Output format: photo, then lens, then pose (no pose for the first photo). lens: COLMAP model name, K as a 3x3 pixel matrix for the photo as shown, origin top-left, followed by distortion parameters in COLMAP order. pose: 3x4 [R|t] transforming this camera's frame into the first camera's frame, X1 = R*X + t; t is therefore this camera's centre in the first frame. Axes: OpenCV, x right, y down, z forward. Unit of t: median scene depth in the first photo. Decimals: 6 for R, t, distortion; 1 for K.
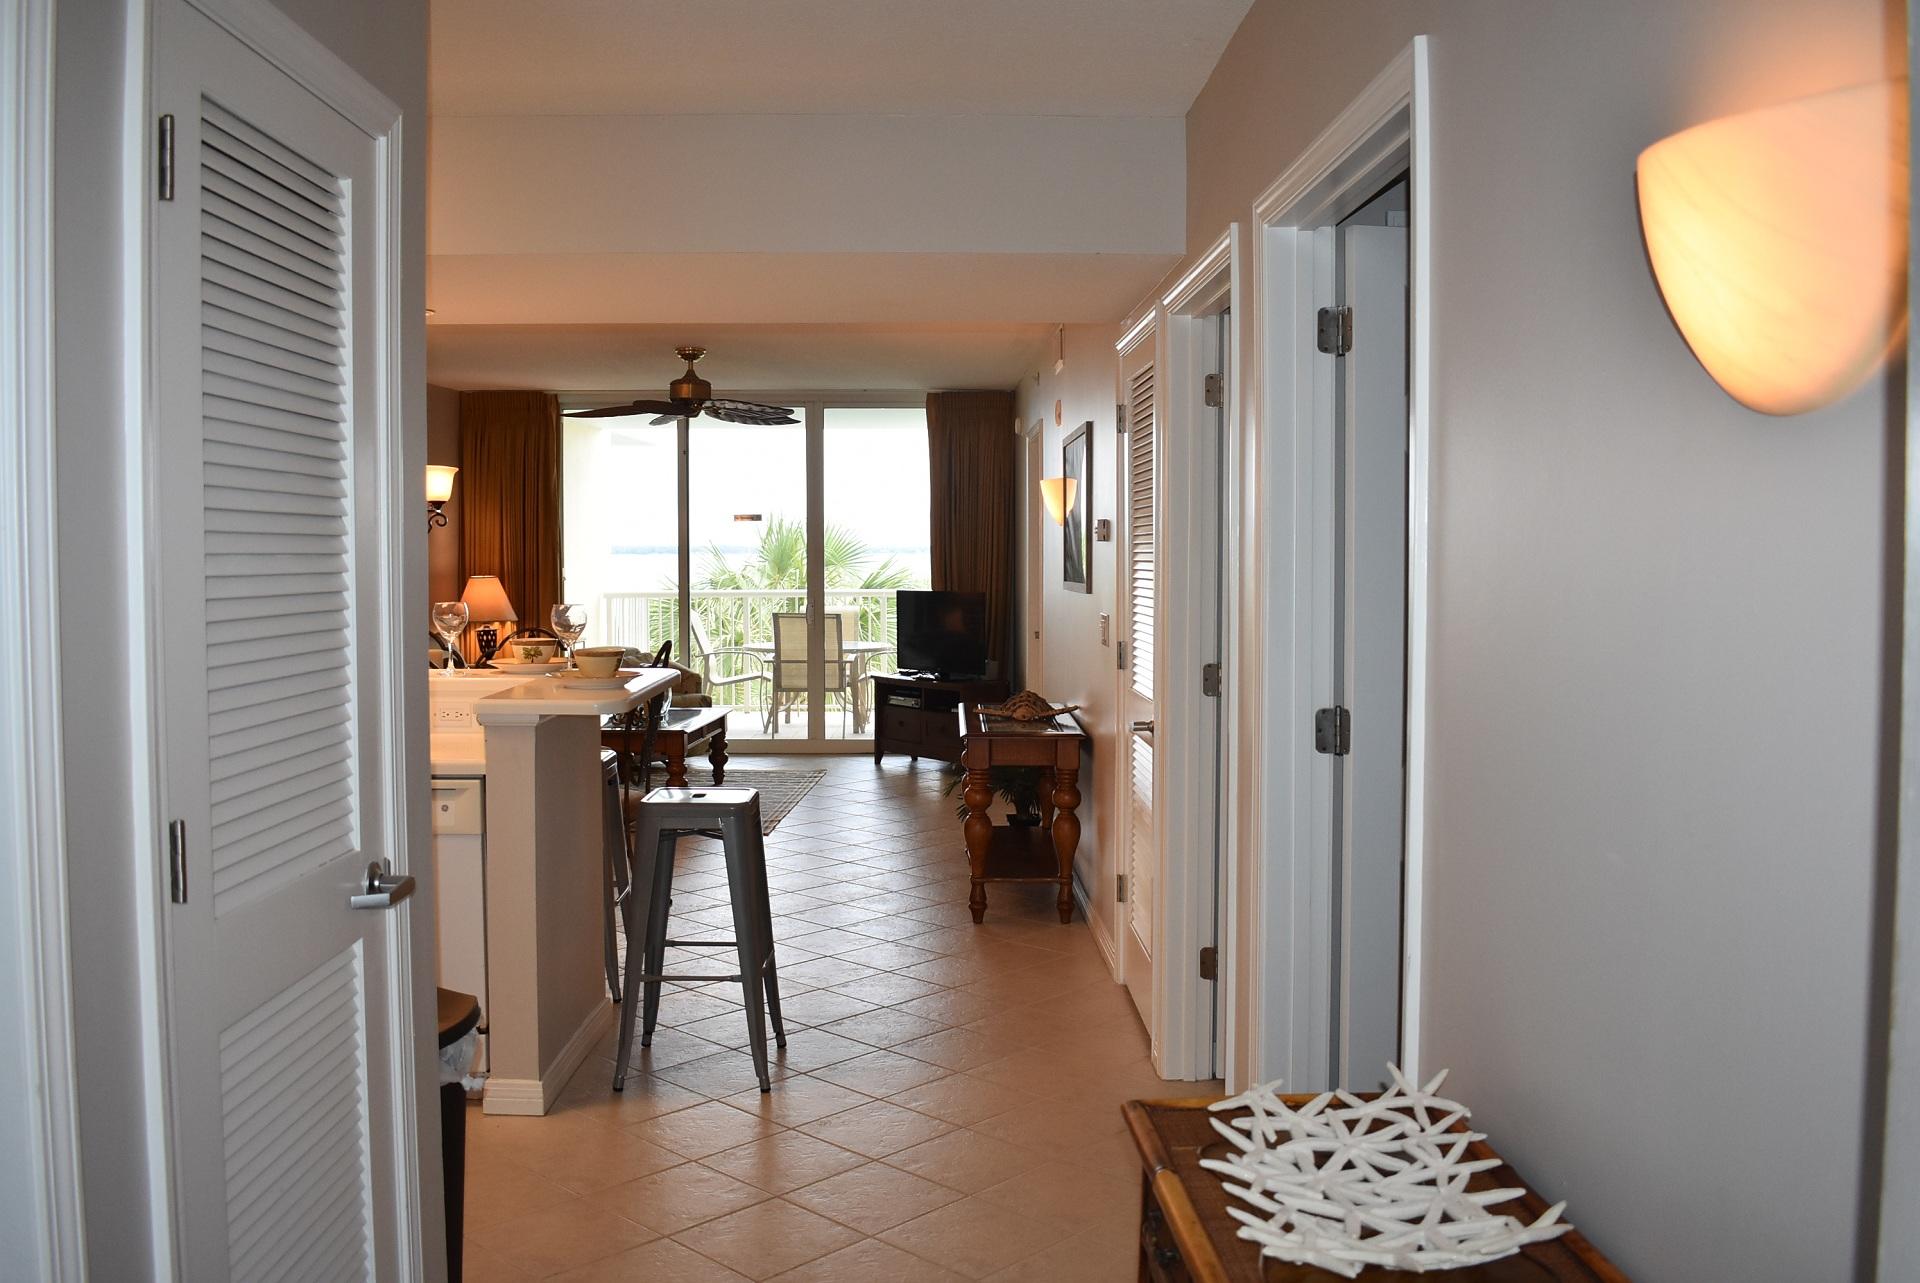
lens RADIAL K [[1632.3, 0, 959.9], [0, 1632.3, 630.9], [0, 0, 1]] dist [-0.012682, -0.001029]
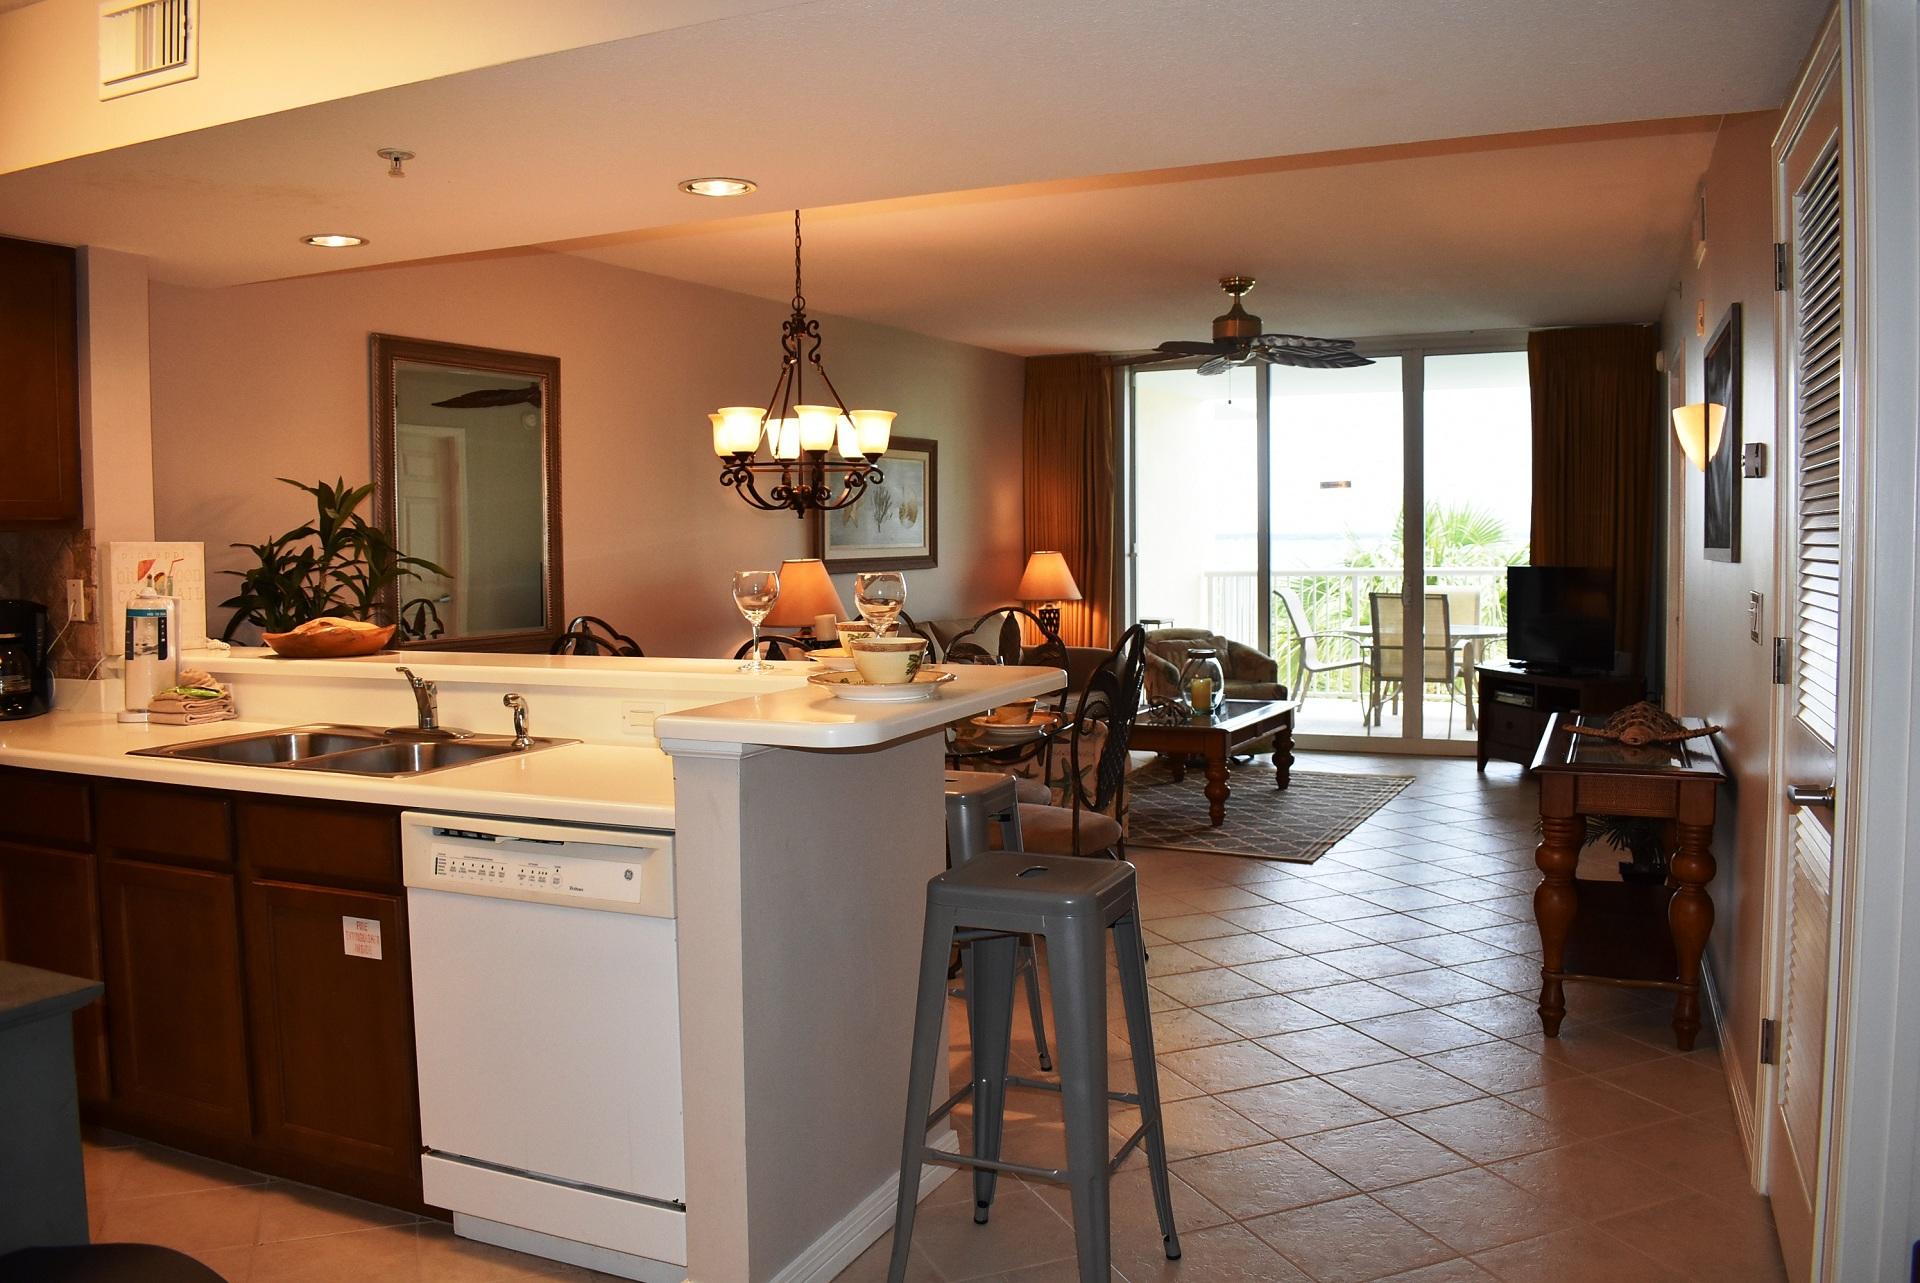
lens RADIAL K [[1499.3, 0, 966.6], [0, 1499.3, 631.8], [0, 0, 1]] dist [-0.089200, 0.008622]
pose [[0.910909, 0.014984, -0.412334, 0.024817], [-0.009109, 0.999827, 0.016210, -0.000895], [0.412506, -0.011010, 0.910888, 0.204317]]
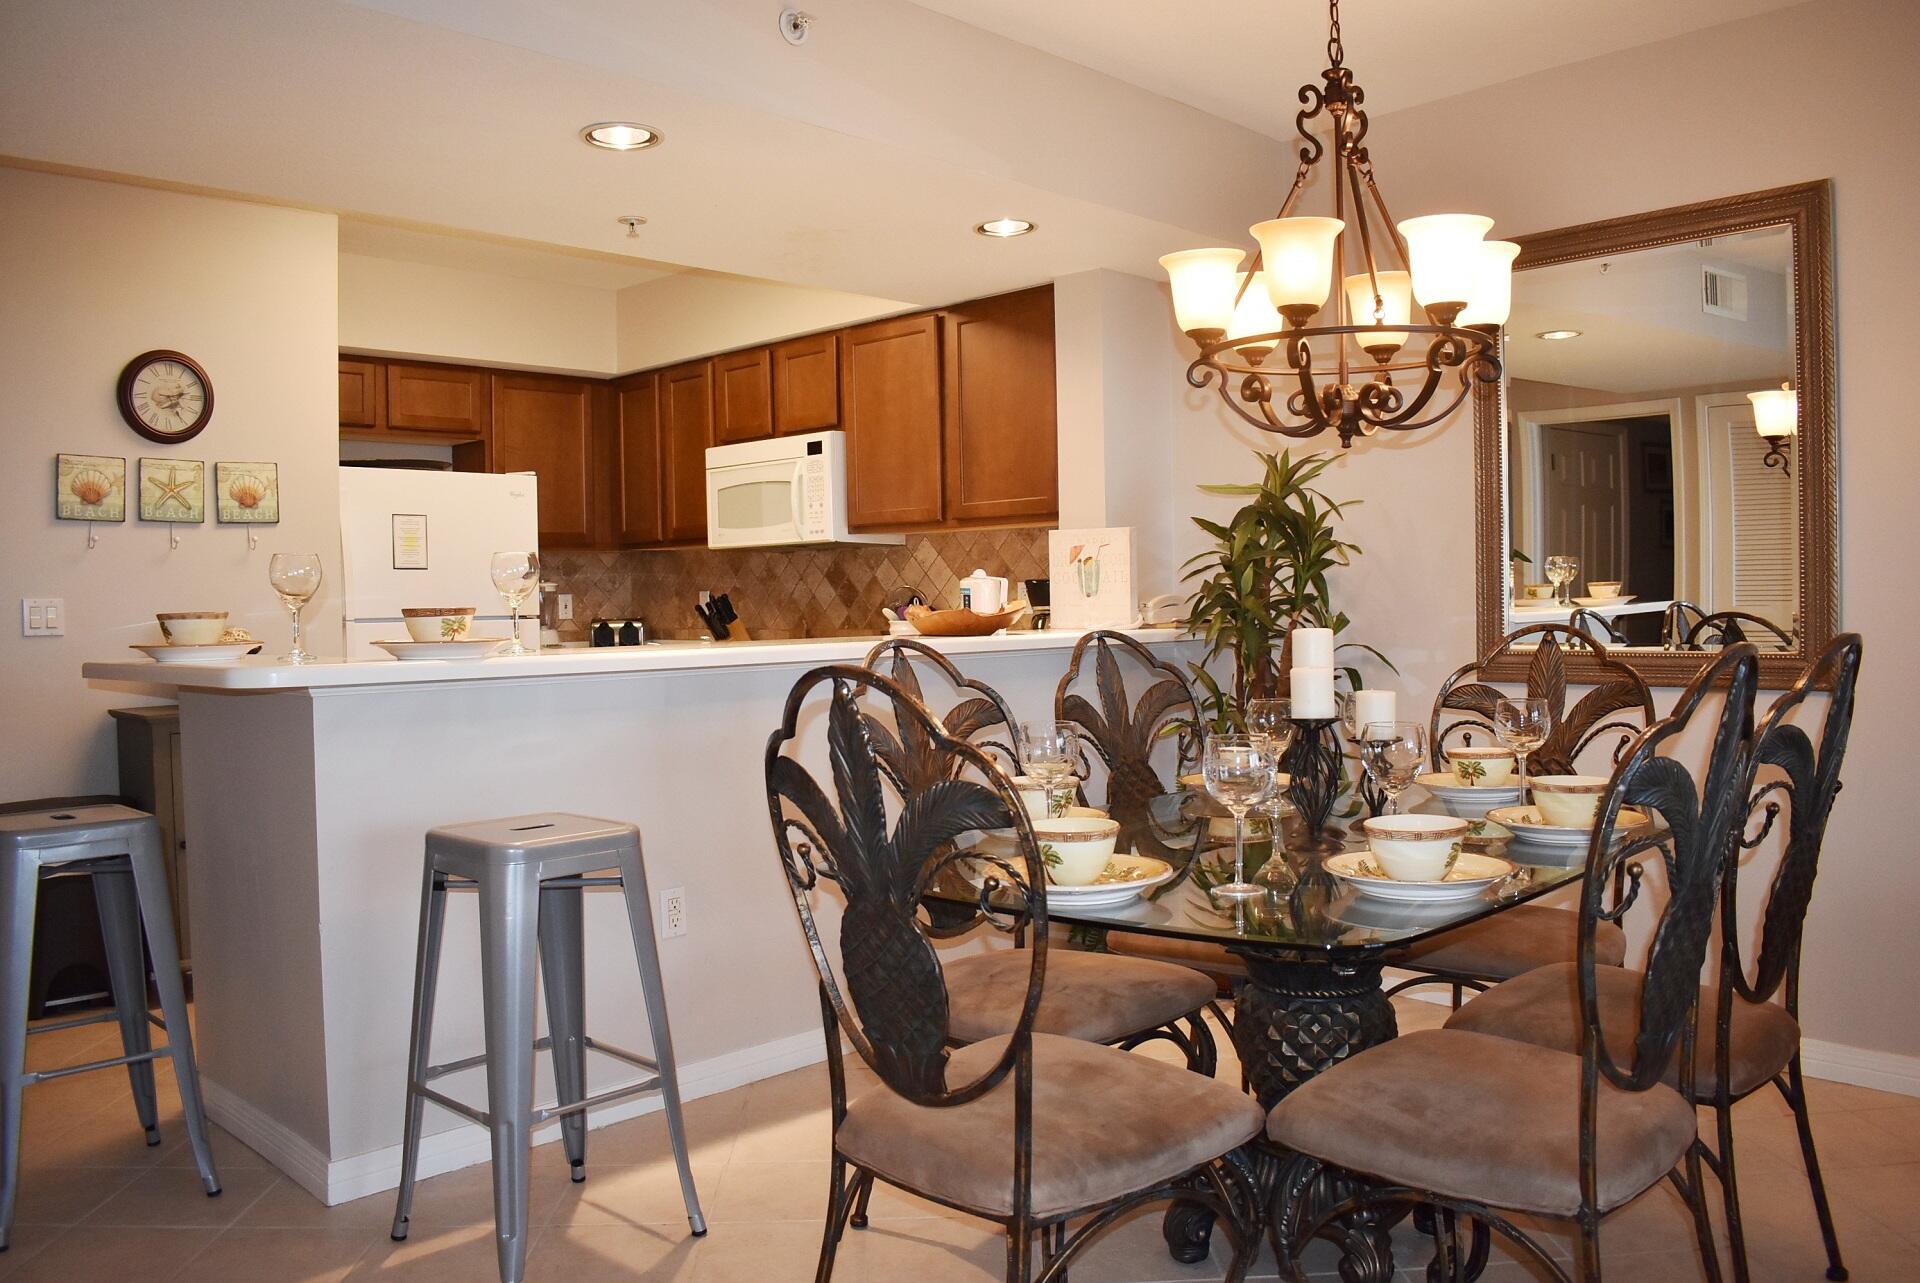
lens RADIAL K [[1499.3, 0, 950.7], [0, 1499.3, 644.8], [0, 0, 1]] dist [-0.089200, 0.008622]
pose [[-0.701155, 0.032312, -0.712276, 0.007953], [-0.019026, 0.997769, 0.063993, -0.010270], [0.712755, 0.058421, -0.698976, 0.767158]]
